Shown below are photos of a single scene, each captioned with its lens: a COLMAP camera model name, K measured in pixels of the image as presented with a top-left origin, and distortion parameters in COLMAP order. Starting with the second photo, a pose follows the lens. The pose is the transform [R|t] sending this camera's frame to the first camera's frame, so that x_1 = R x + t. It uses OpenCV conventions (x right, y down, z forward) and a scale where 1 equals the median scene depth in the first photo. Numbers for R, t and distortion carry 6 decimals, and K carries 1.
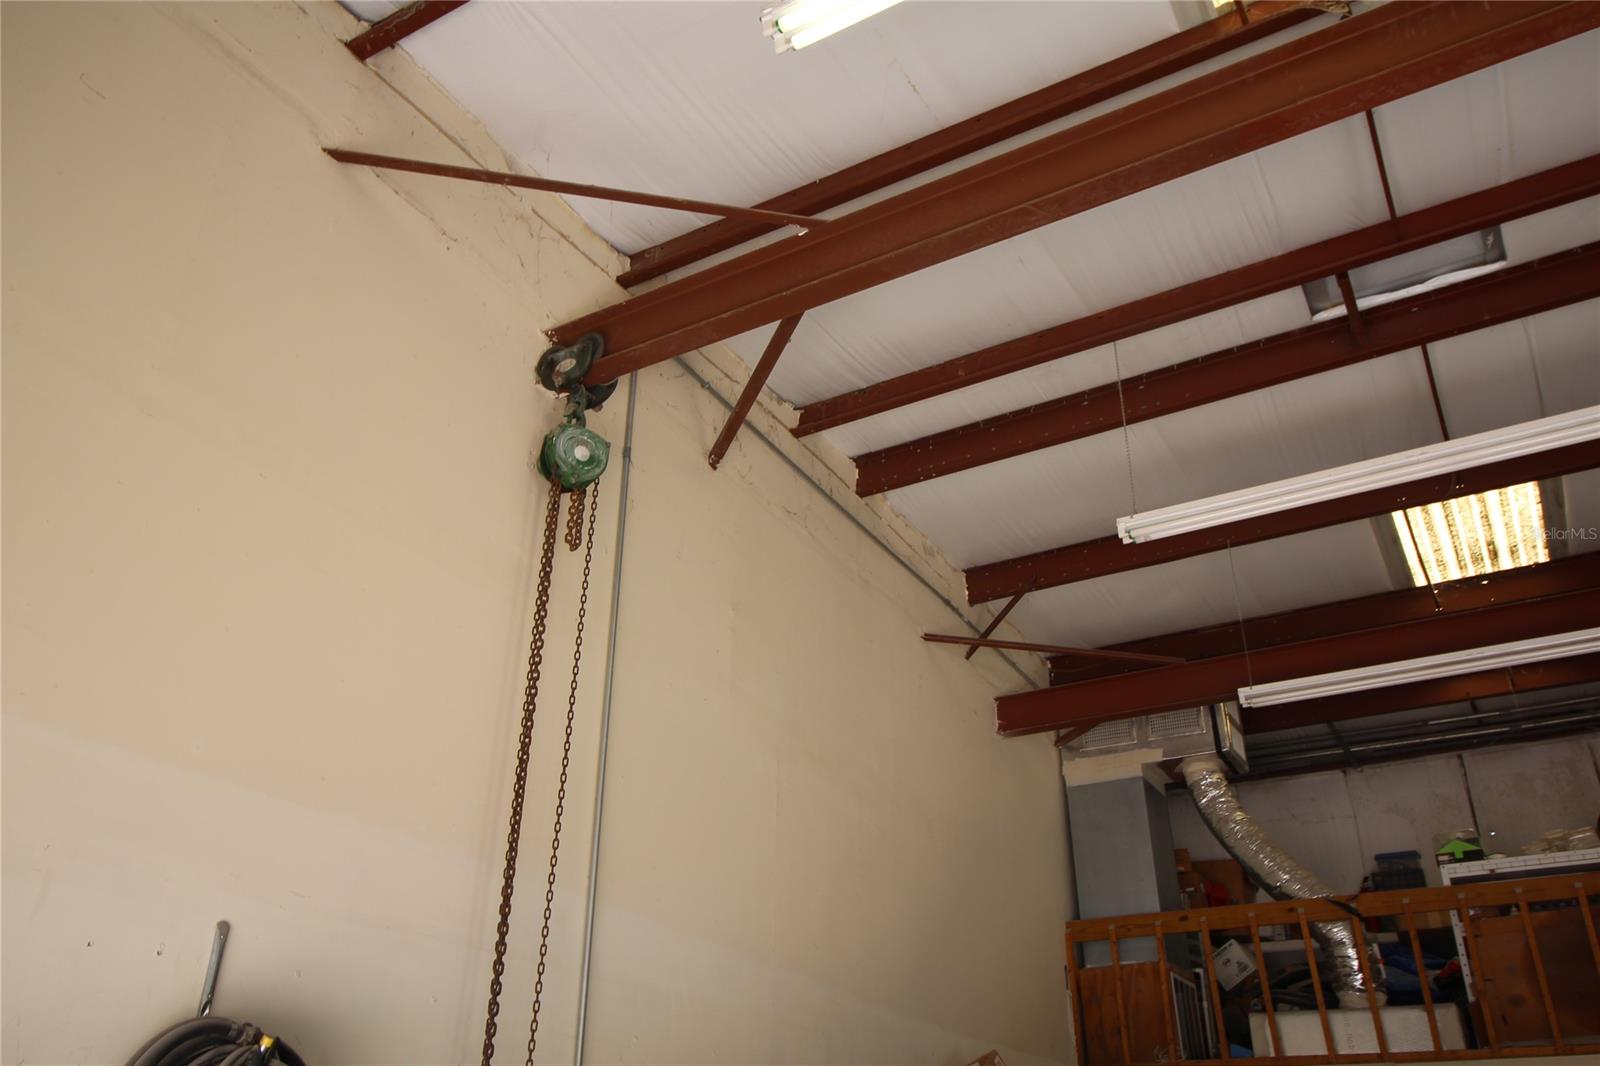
lens RADIAL K [[1260.8, 0, 800.6], [0, 1260.8, 515.2], [0, 0, 1]] dist [0.013659, -0.007909]
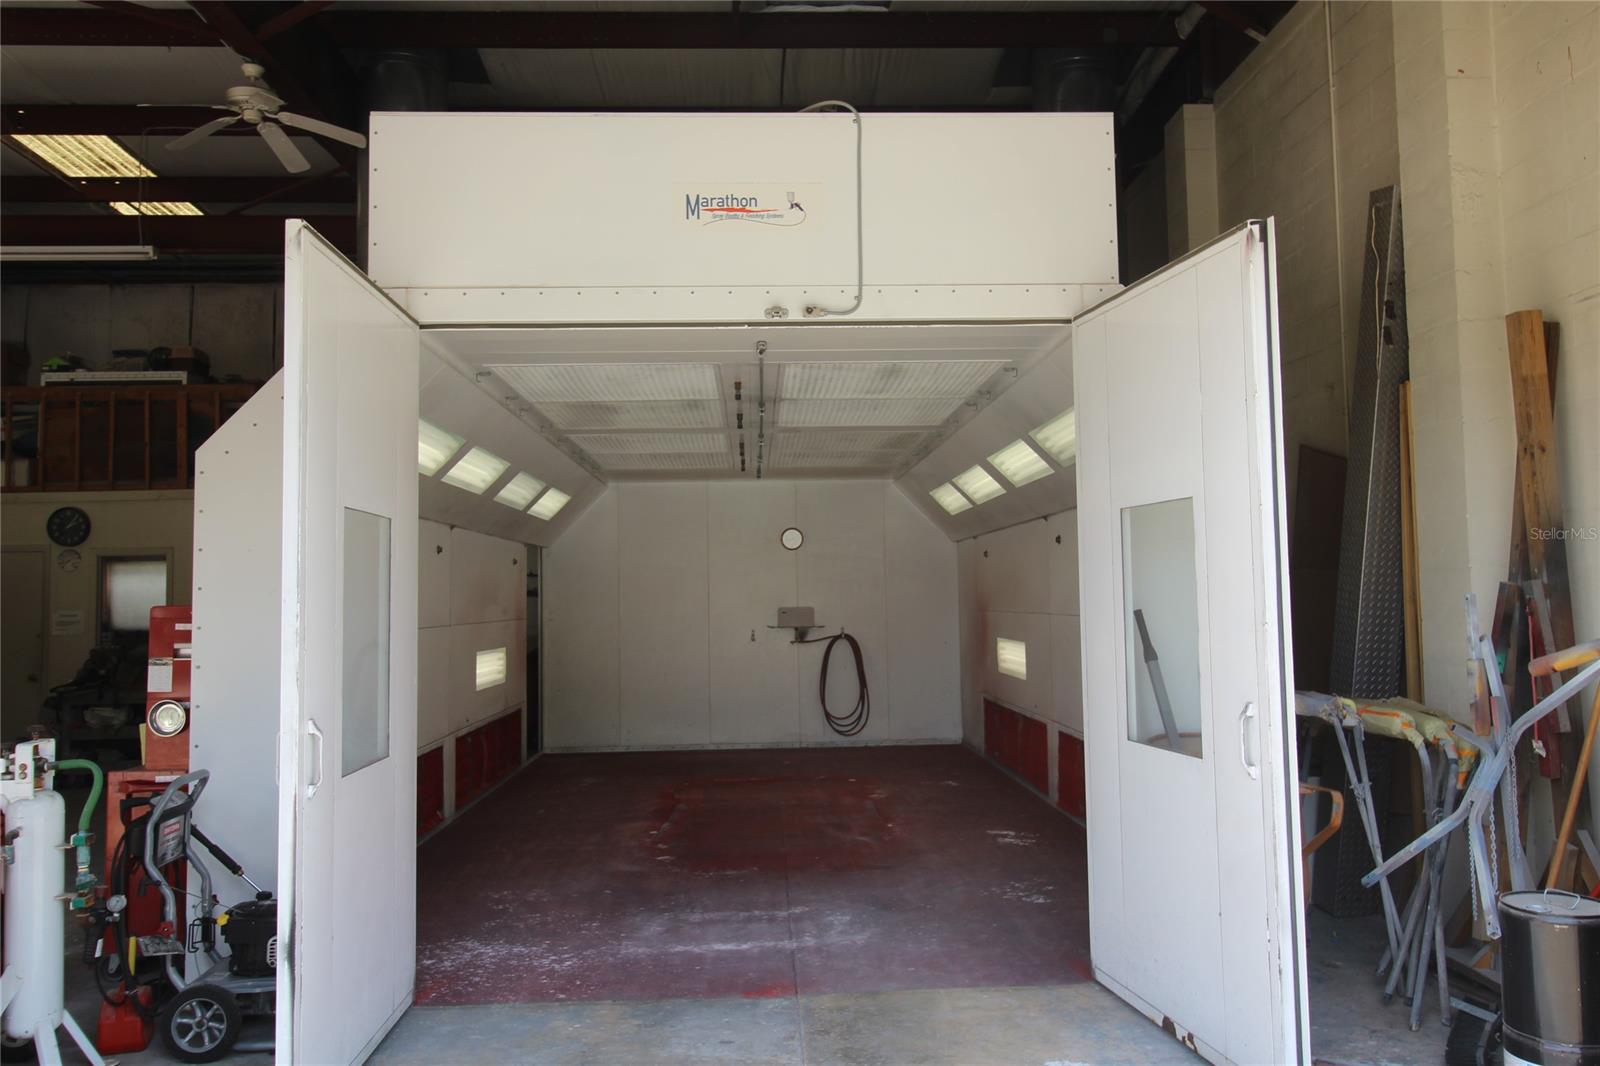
lens RADIAL K [[1260.8, 0, 800.6], [0, 1260.8, 515.2], [0, 0, 1]] dist [0.013659, -0.007909]
pose [[0.841825, 0.009373, 0.539670, 0.456656], [-0.241206, 0.900990, 0.360607, -0.328685], [-0.482857, -0.433739, 0.760736, -0.646404]]
